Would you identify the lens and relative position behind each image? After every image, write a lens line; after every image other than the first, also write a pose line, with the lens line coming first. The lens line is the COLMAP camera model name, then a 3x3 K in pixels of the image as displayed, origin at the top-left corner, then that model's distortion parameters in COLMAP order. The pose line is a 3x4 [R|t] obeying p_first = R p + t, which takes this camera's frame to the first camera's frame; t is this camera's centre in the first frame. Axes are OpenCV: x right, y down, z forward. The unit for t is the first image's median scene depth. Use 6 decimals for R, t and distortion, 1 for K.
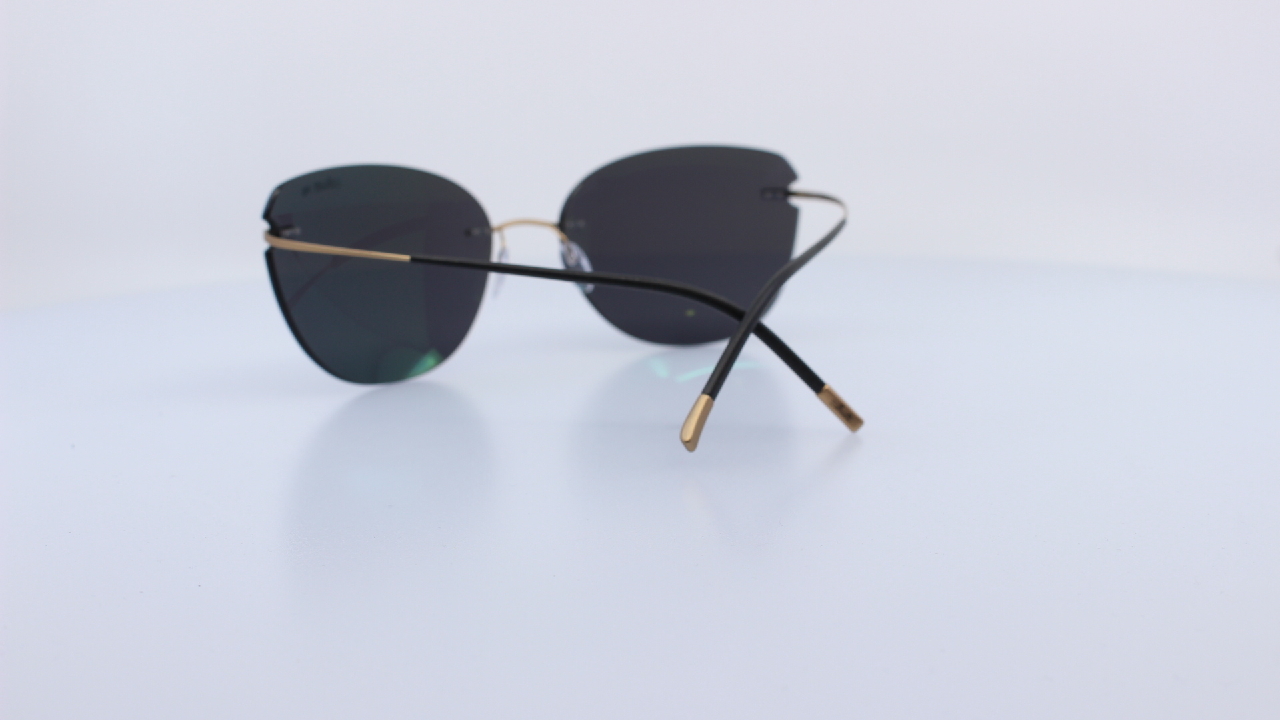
lens RADIAL K [[1743.4, 0, 648.0], [0, 1743.4, 359.5], [0, 0, 1]] dist [0.022454, 0.000000]
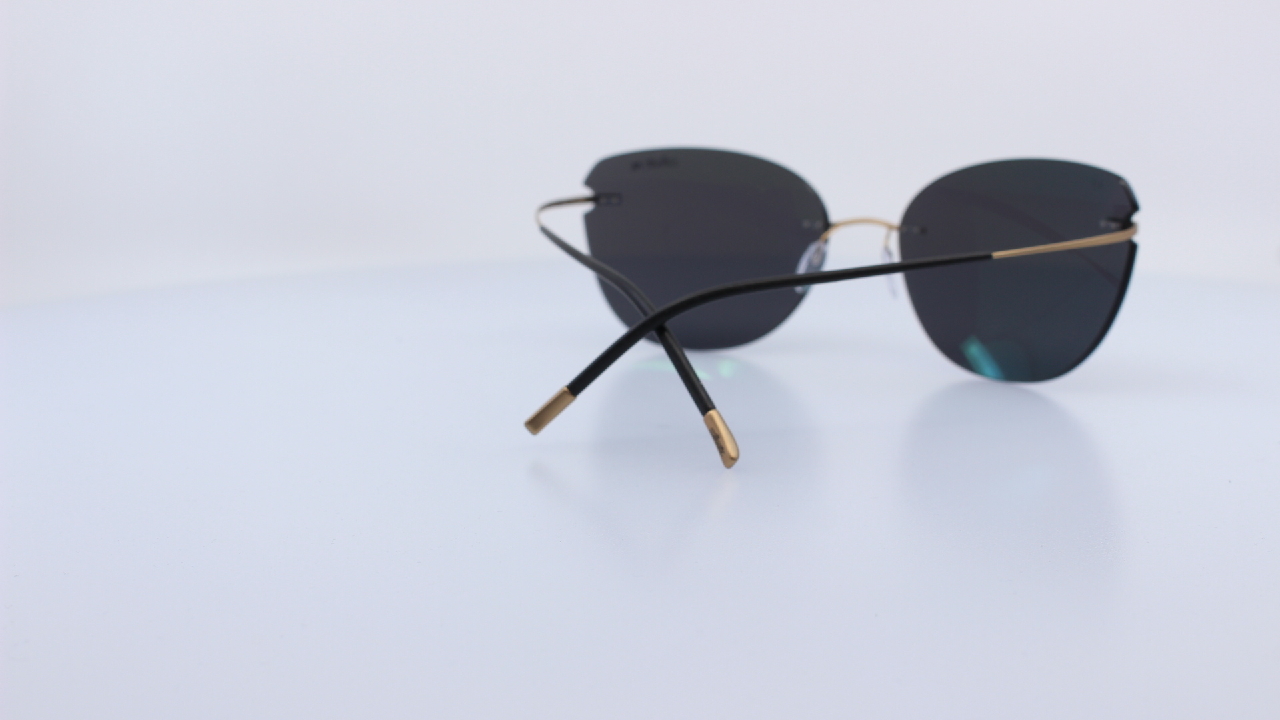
lens RADIAL K [[1743.4, 0, 639.3], [0, 1743.4, 360.9], [0, 0, 1]] dist [0.022454, 0.000000]
pose [[0.501904, 0.176878, -0.846644, 0.736782], [-0.163060, 0.980664, 0.108213, -0.090075], [0.849414, 0.083741, 0.521041, 0.400488]]
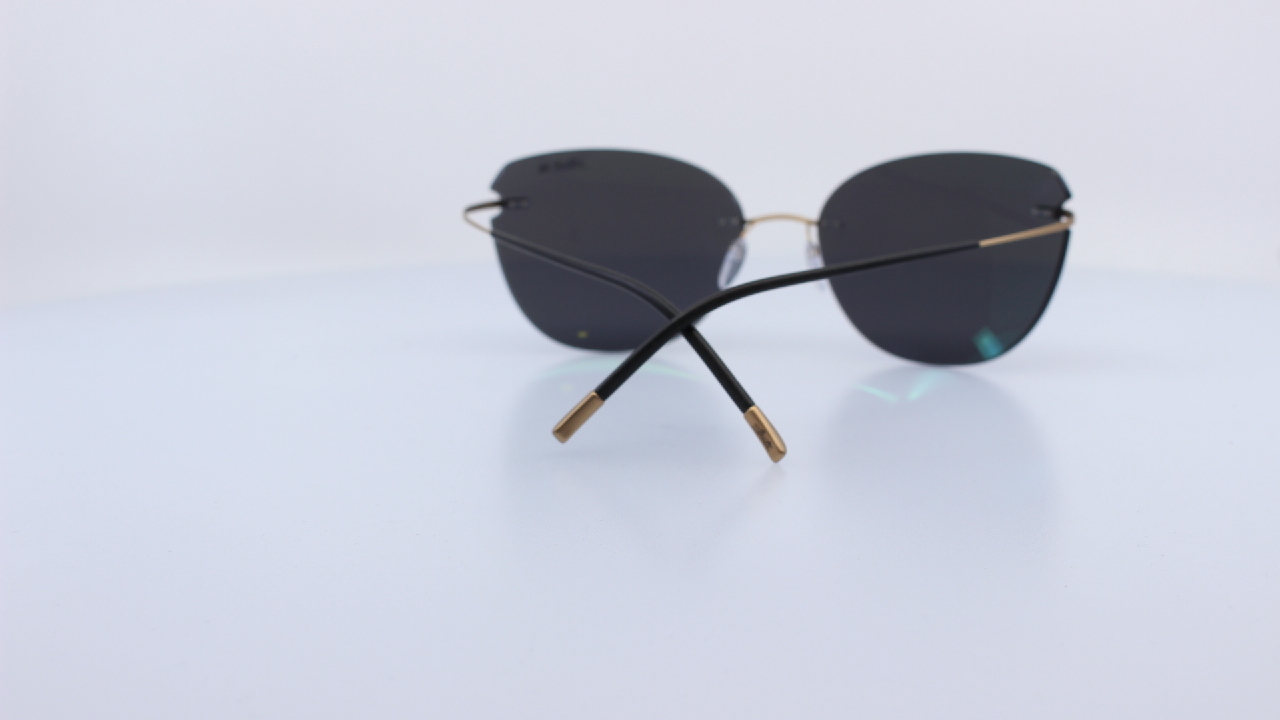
lens RADIAL K [[1743.4, 0, 641.3], [0, 1743.4, 357.4], [0, 0, 1]] dist [0.022454, 0.000000]
pose [[0.710133, 0.141723, -0.689656, 0.597404], [-0.135228, 0.988749, 0.063944, -0.054013], [0.690959, 0.047852, 0.721309, 0.230799]]
